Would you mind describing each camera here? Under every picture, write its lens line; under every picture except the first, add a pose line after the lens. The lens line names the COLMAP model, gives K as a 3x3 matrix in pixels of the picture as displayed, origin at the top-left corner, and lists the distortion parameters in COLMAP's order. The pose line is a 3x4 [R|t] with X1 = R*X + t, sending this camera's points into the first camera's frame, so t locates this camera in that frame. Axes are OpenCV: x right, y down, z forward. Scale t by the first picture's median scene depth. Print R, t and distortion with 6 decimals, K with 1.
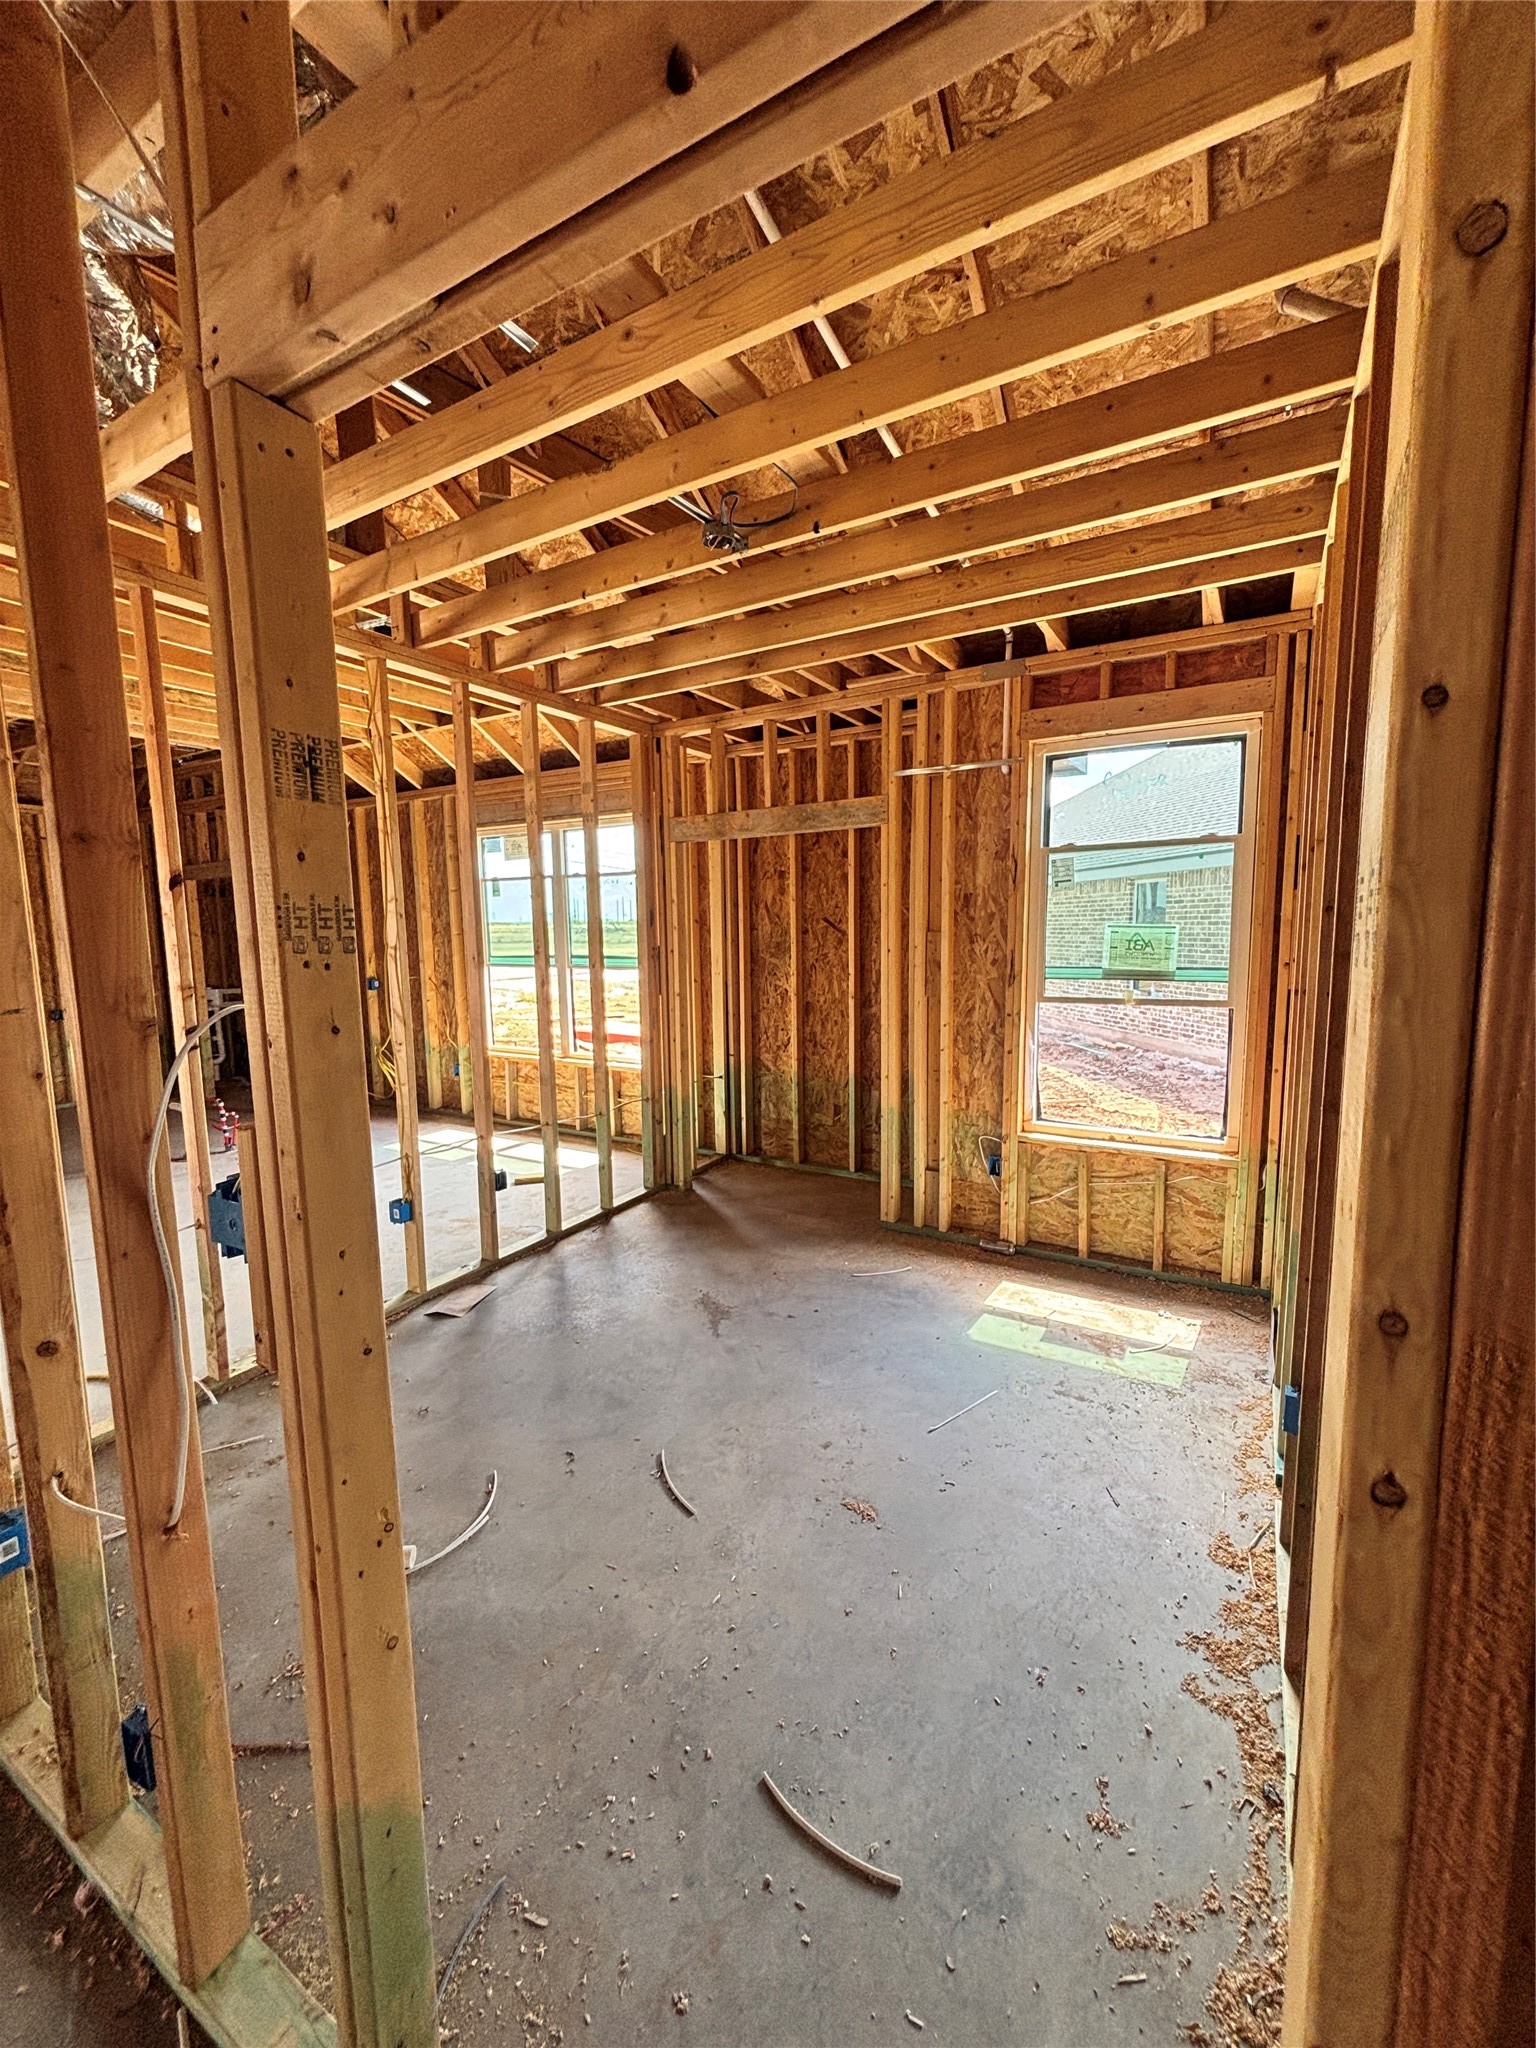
lens RADIAL K [[822.8, 0, 779.8], [0, 822.8, 1034.7], [0, 0, 1]] dist [-0.000062, 0.000098]
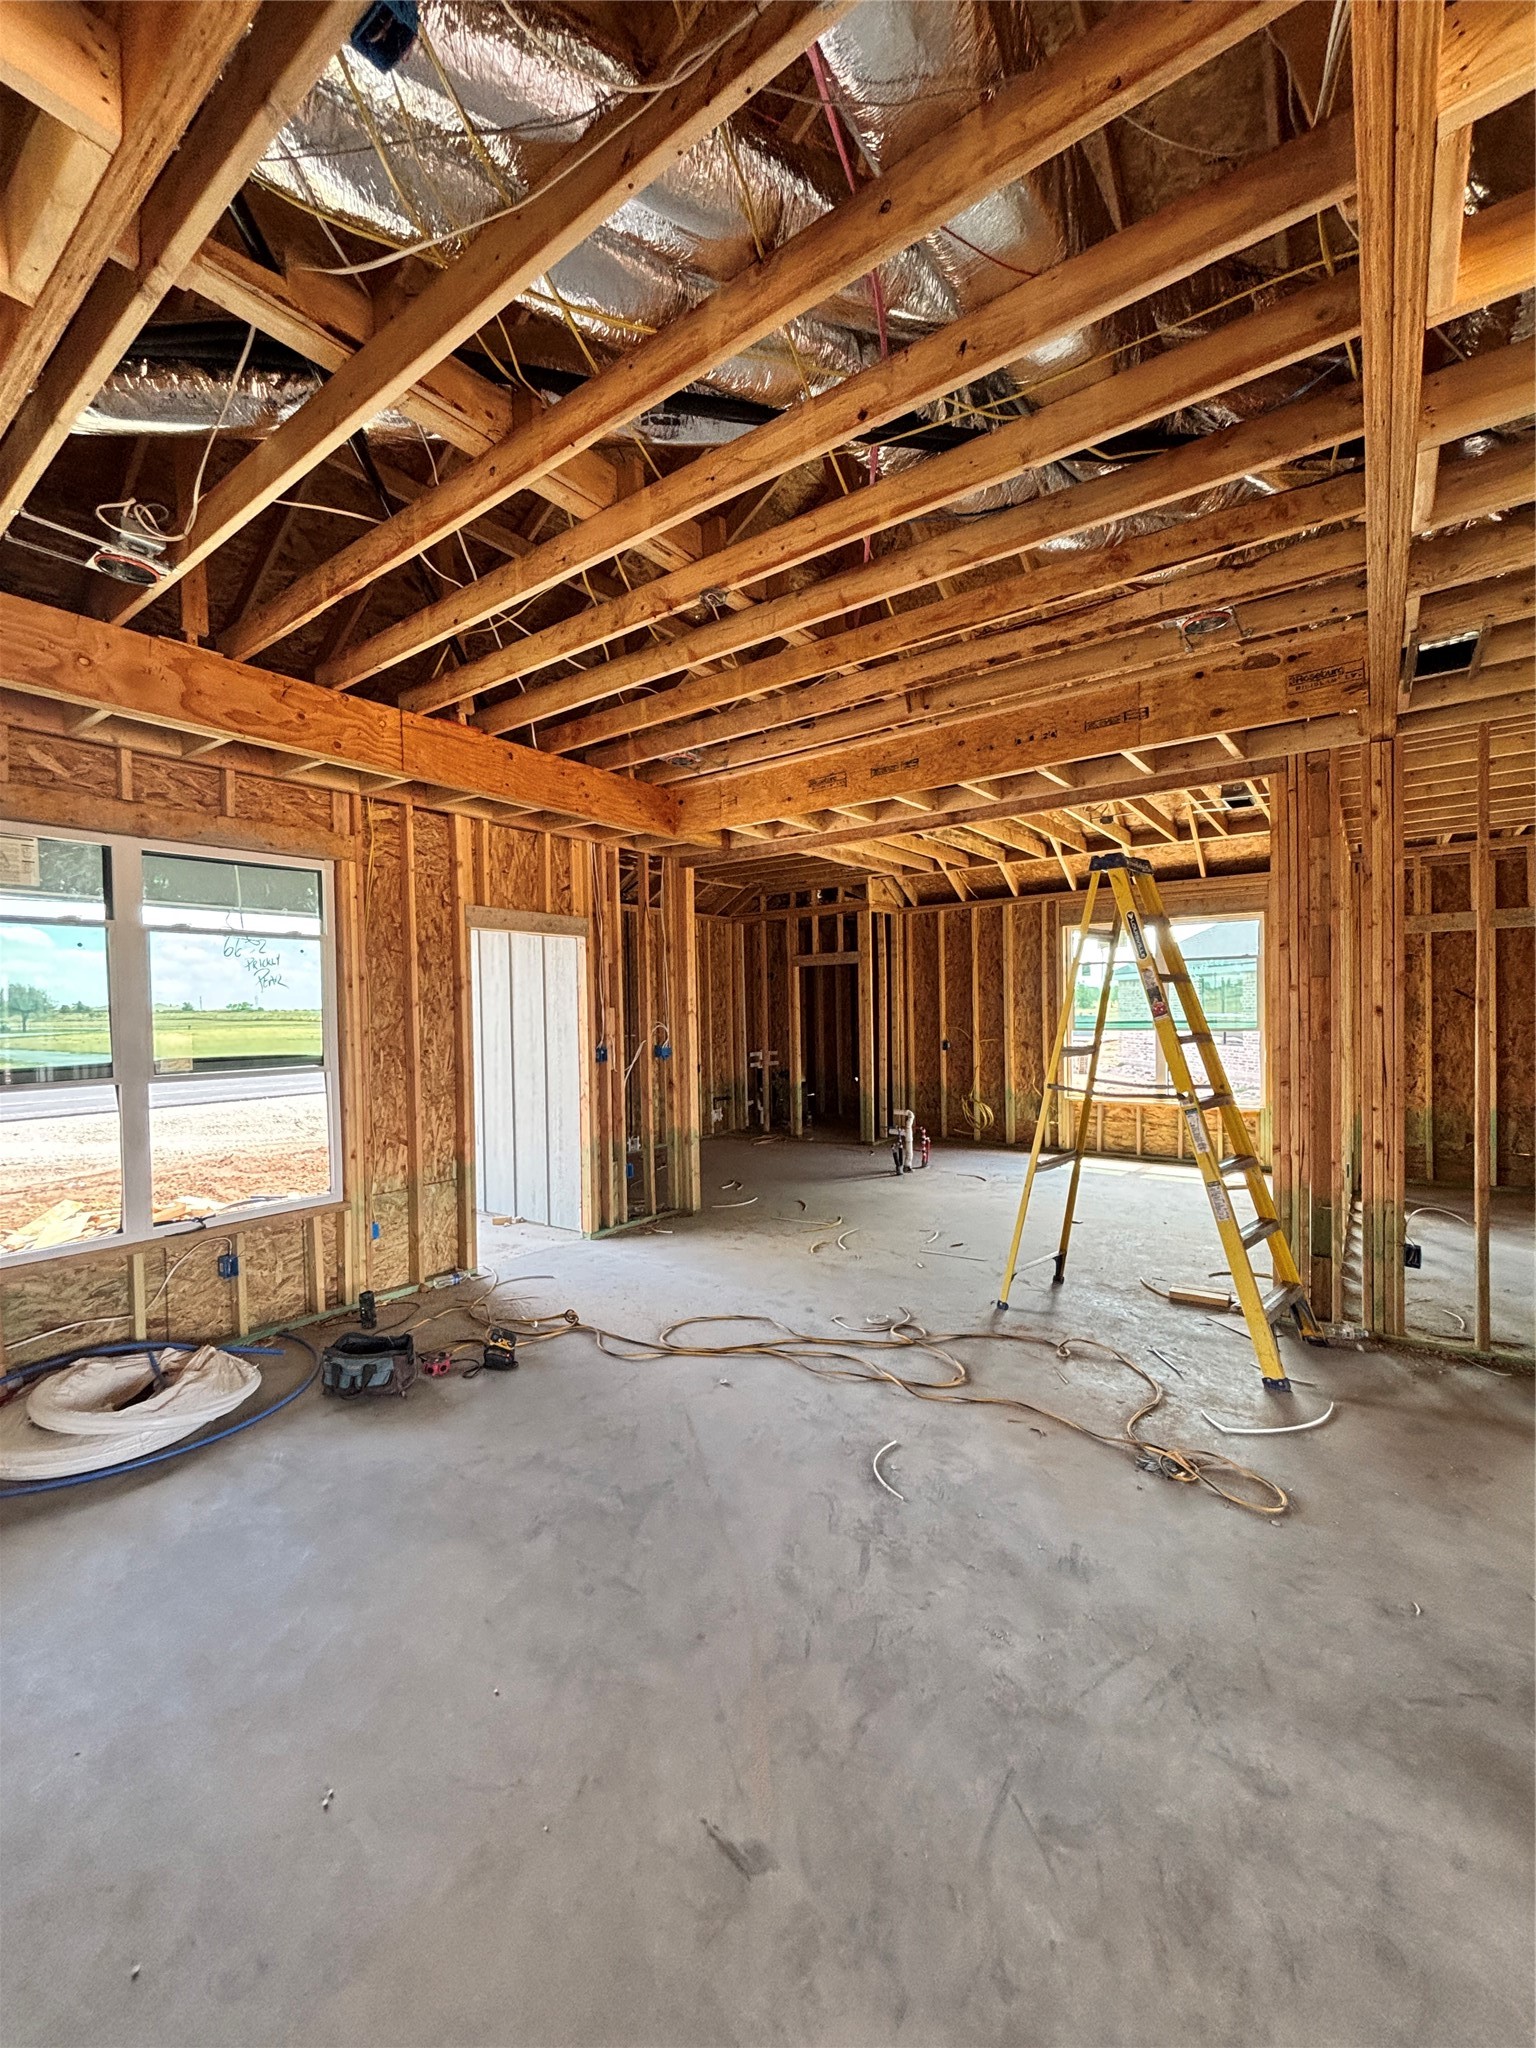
lens RADIAL K [[838.3, 0, 768.0], [0, 838.3, 1024.0], [0, 0, 1]] dist [-0.001523, -0.000119]
pose [[0.992615, 0.000549, -0.121305, -0.848667], [-0.013533, 0.994249, -0.106234, 0.067480], [0.120549, 0.107091, 0.986914, -0.428938]]
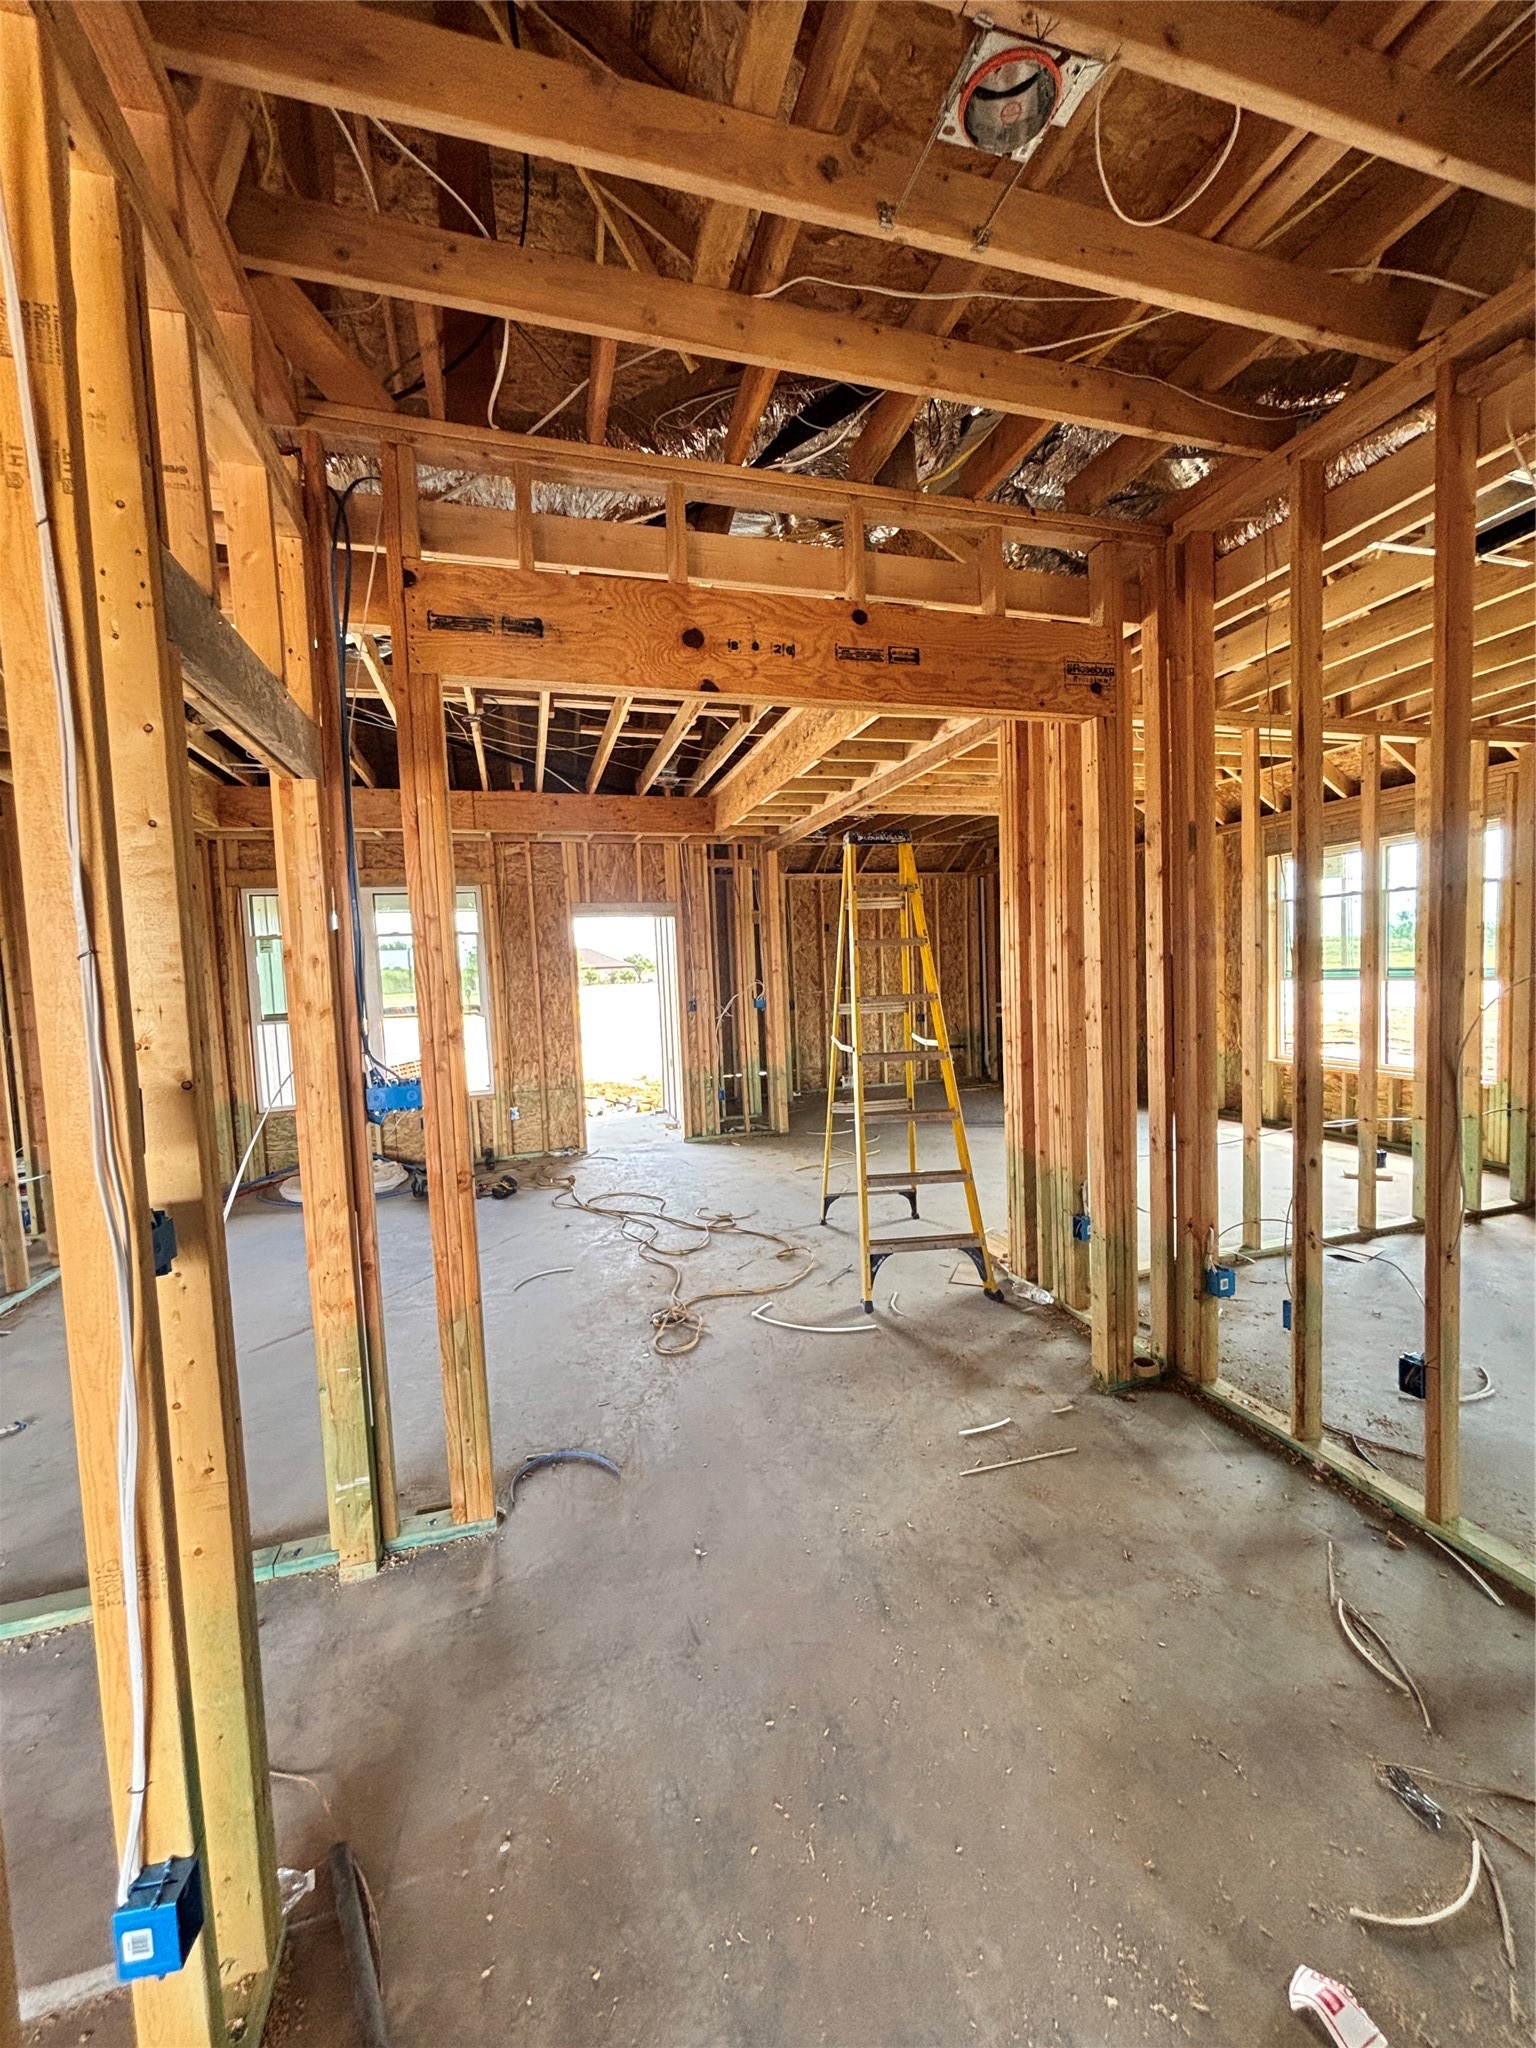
lens RADIAL K [[788.9, 0, 736.1], [0, 788.9, 1039.9], [0, 0, 1]] dist [0.000809, 0.000101]
pose [[0.727923, 0.046726, -0.684065, -0.181171], [-0.062232, 0.998060, 0.001953, 0.044904], [0.682829, 0.041149, 0.729418, -0.308012]]
